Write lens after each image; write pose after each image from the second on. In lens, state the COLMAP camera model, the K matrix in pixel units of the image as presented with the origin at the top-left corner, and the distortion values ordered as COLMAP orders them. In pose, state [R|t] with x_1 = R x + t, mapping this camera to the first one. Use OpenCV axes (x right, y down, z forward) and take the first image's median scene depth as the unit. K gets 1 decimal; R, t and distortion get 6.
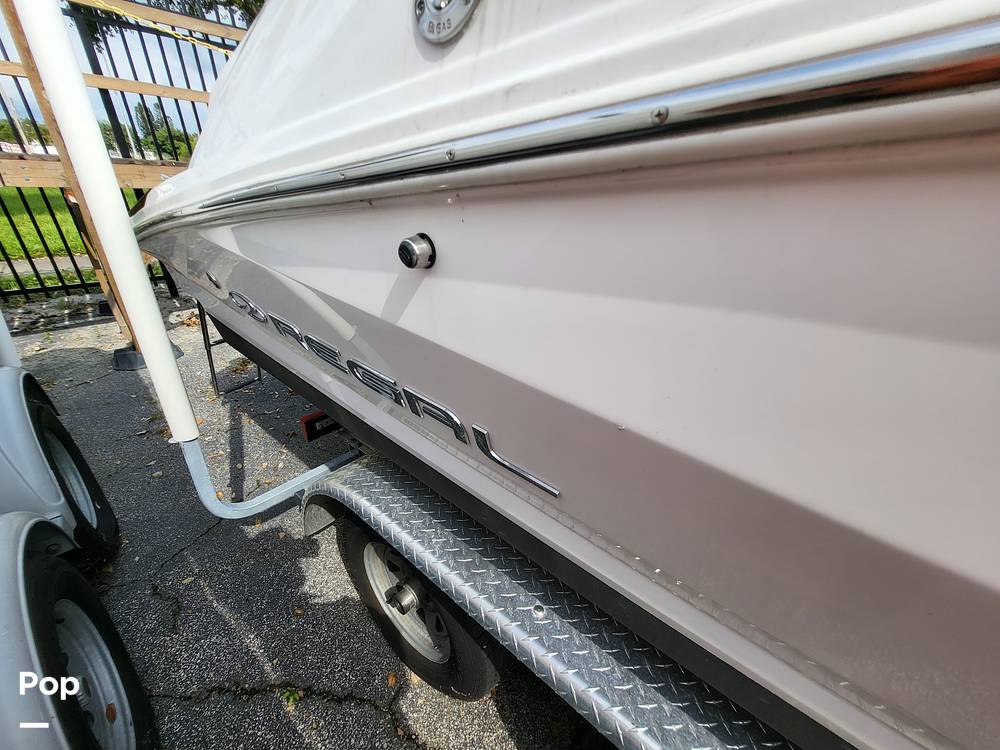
lens RADIAL K [[398.4, 0, 506.0], [0, 398.4, 375.3], [0, 0, 1]] dist [0.000489, -0.000239]
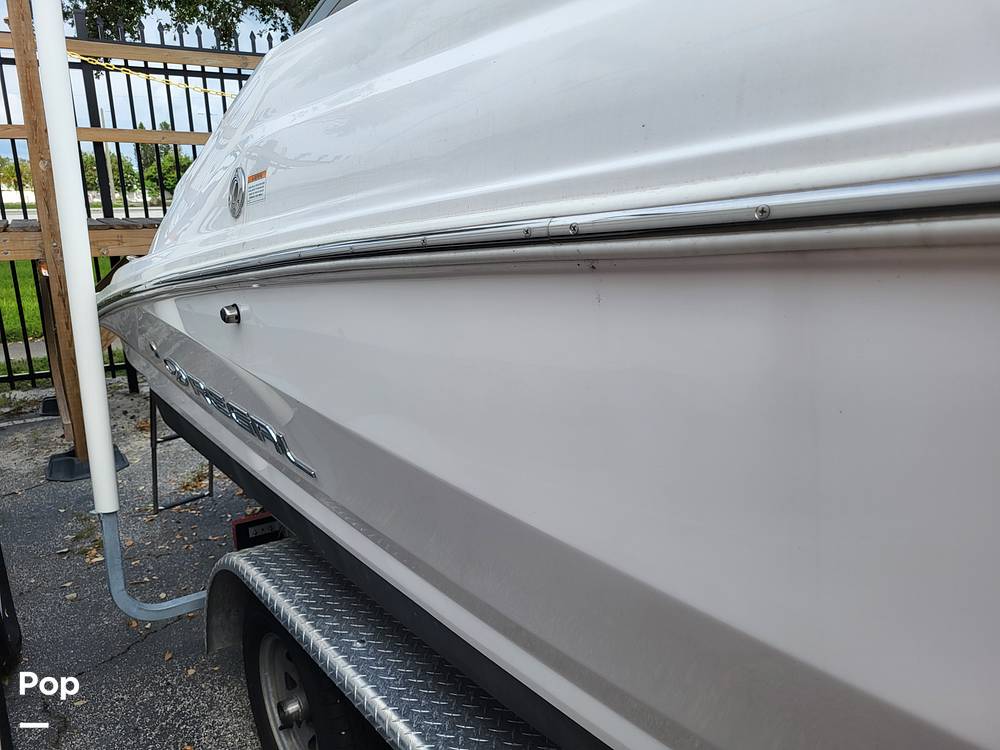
lens RADIAL K [[792.6, 0, 512.5], [0, 792.6, 379.1], [0, 0, 1]] dist [0.027091, -0.014035]
pose [[0.969087, -0.004097, -0.246683, 0.328541], [-0.053709, 0.972378, -0.227146, 0.123798], [0.240800, 0.233374, 0.942100, -0.343443]]
